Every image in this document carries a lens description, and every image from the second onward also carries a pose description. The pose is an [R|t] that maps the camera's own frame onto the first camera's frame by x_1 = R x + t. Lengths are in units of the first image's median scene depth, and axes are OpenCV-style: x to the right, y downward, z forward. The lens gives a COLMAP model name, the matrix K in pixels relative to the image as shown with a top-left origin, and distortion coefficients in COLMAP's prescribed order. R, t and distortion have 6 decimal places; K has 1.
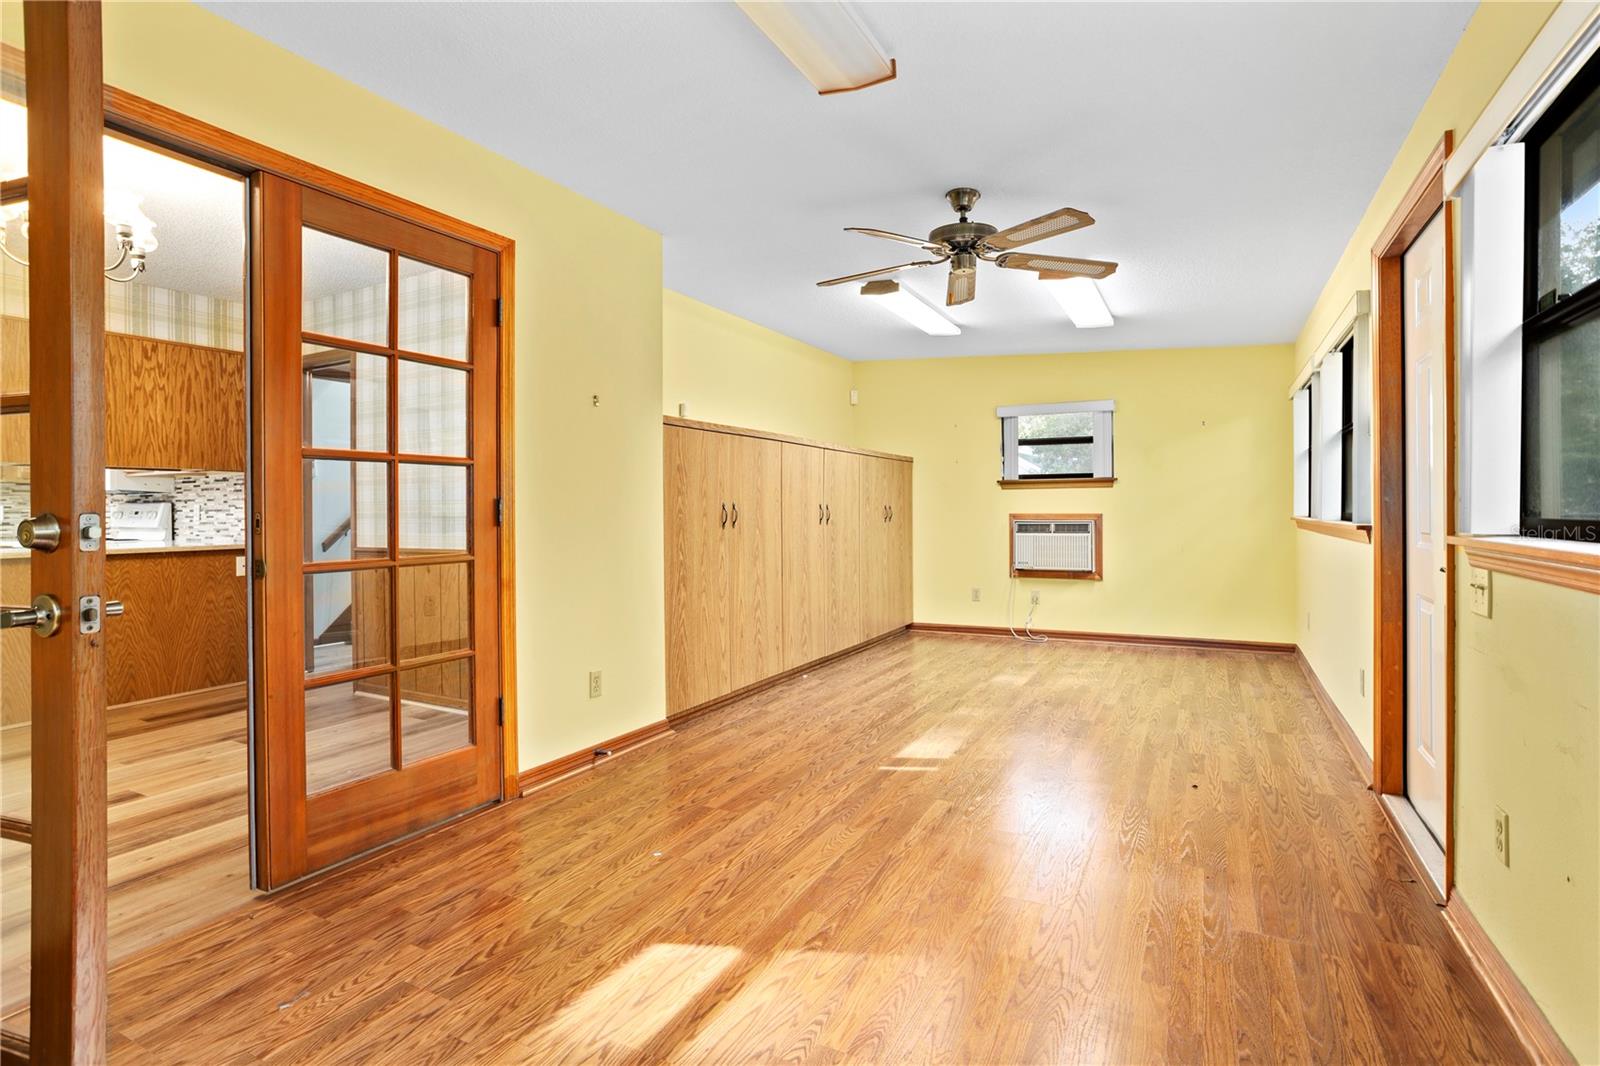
lens RADIAL K [[787.5, 0, 801.0], [0, 787.5, 523.5], [0, 0, 1]] dist [-0.023975, 0.014225]
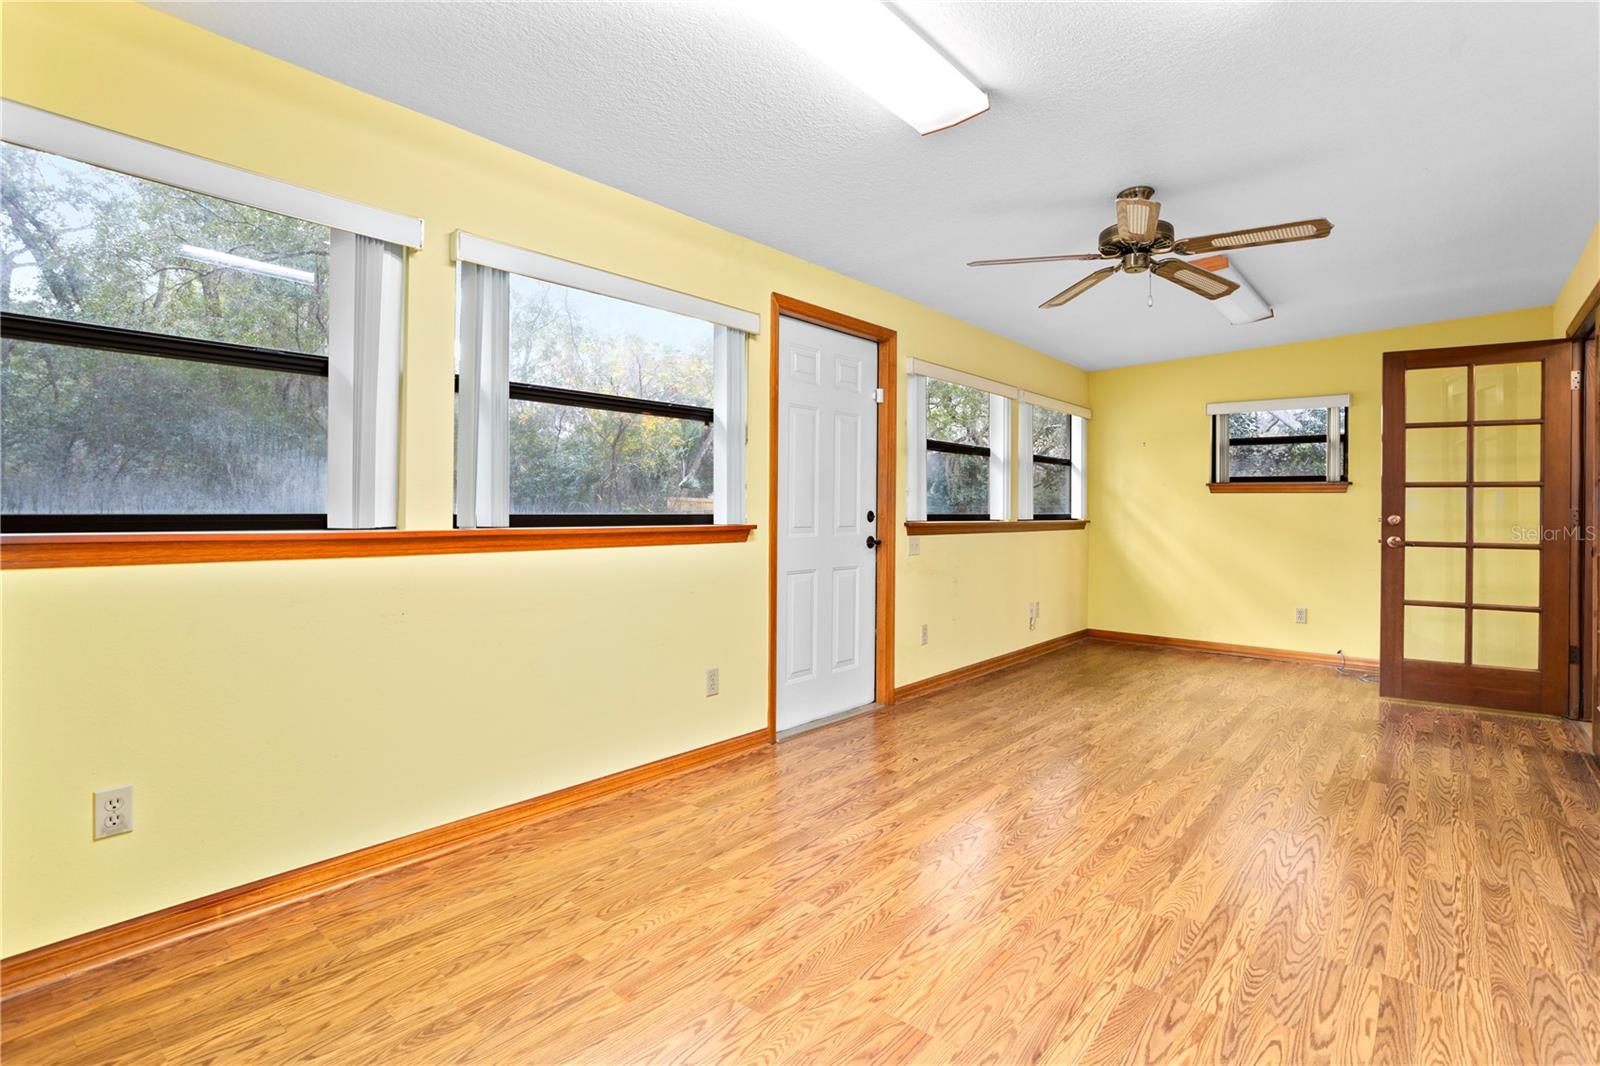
lens RADIAL K [[787.5, 0, 789.1], [0, 787.5, 501.2], [0, 0, 1]] dist [-0.023975, 0.014225]
pose [[-0.975119, -0.004922, 0.221628, 0.393475], [-0.003380, 0.999967, 0.007339, -0.039072], [-0.221657, 0.006407, -0.975104, 1.951777]]
